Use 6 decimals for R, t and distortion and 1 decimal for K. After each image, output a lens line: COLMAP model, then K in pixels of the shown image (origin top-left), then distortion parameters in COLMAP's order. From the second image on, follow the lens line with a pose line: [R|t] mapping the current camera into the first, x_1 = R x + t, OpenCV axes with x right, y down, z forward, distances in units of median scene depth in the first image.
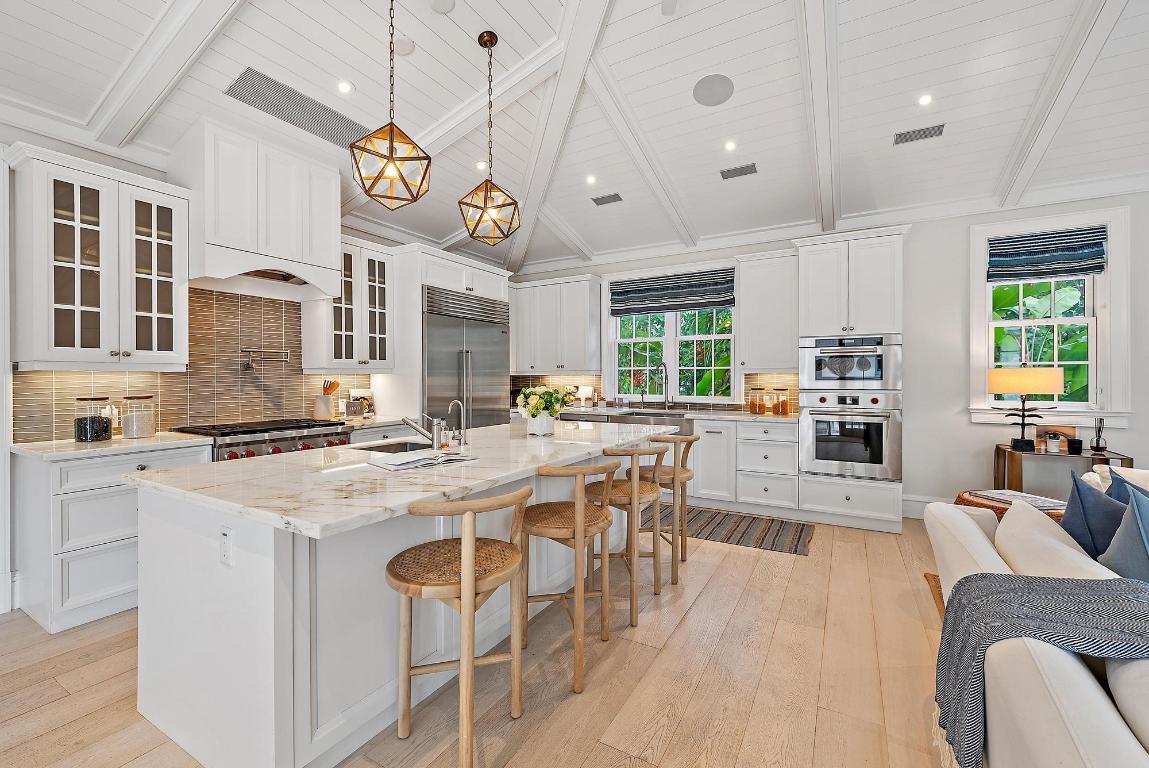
lens RADIAL K [[475.7, 0, 575.6], [0, 475.7, 380.1], [0, 0, 1]] dist [0.000473, 0.000129]
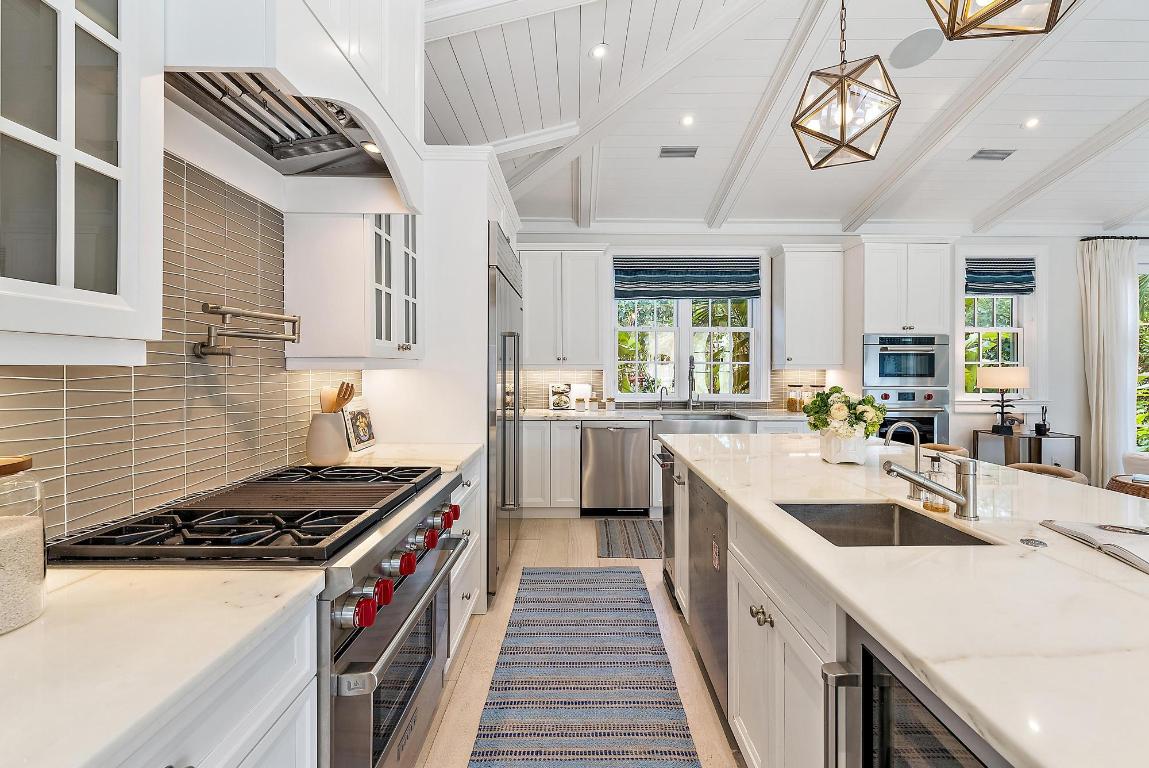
lens RADIAL K [[475.7, 0, 571.4], [0, 475.7, 367.4], [0, 0, 1]] dist [0.000473, 0.000129]
pose [[0.859877, 0.005237, 0.510475, -0.540117], [-0.001092, 0.999964, -0.008419, -0.010474], [-0.510501, 0.006682, 0.859851, 0.439490]]
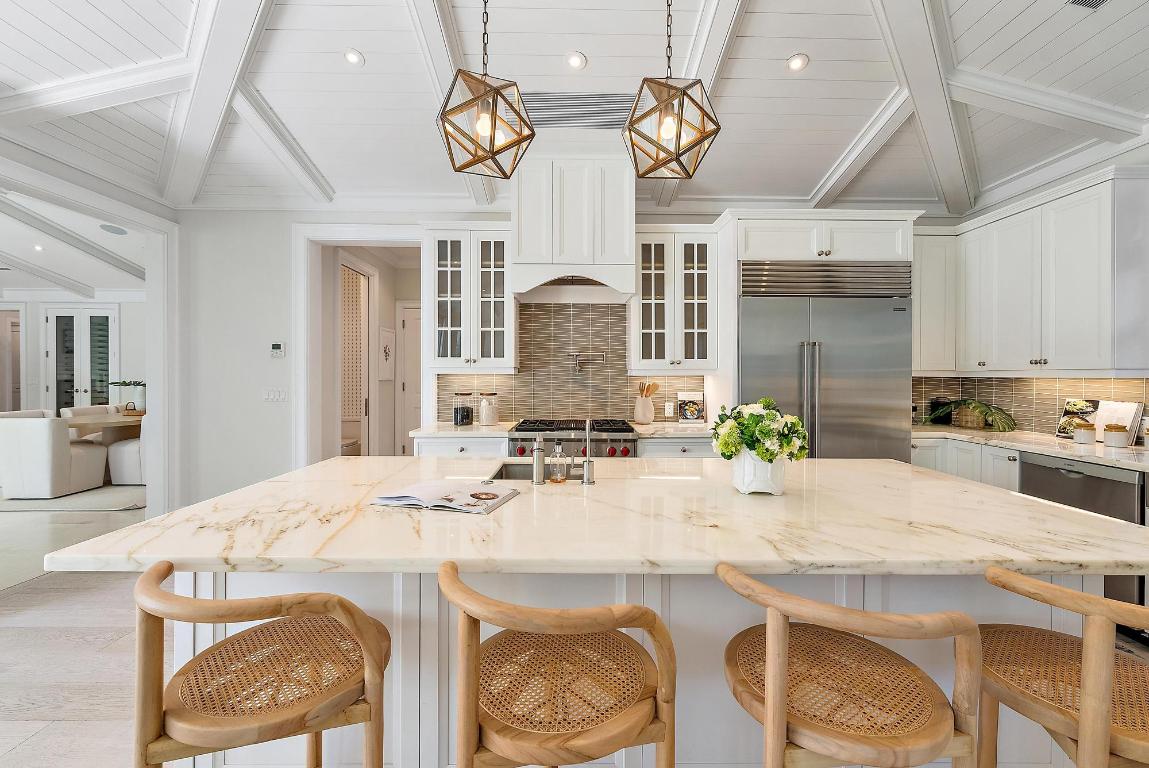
lens RADIAL K [[475.7, 0, 575.2], [0, 475.7, 381.1], [0, 0, 1]] dist [0.000473, 0.000129]
pose [[0.504867, 0.005684, -0.863178, 0.215952], [-0.010820, 0.999941, 0.000256, -0.001363], [0.863129, 0.009211, 0.504899, 0.385209]]
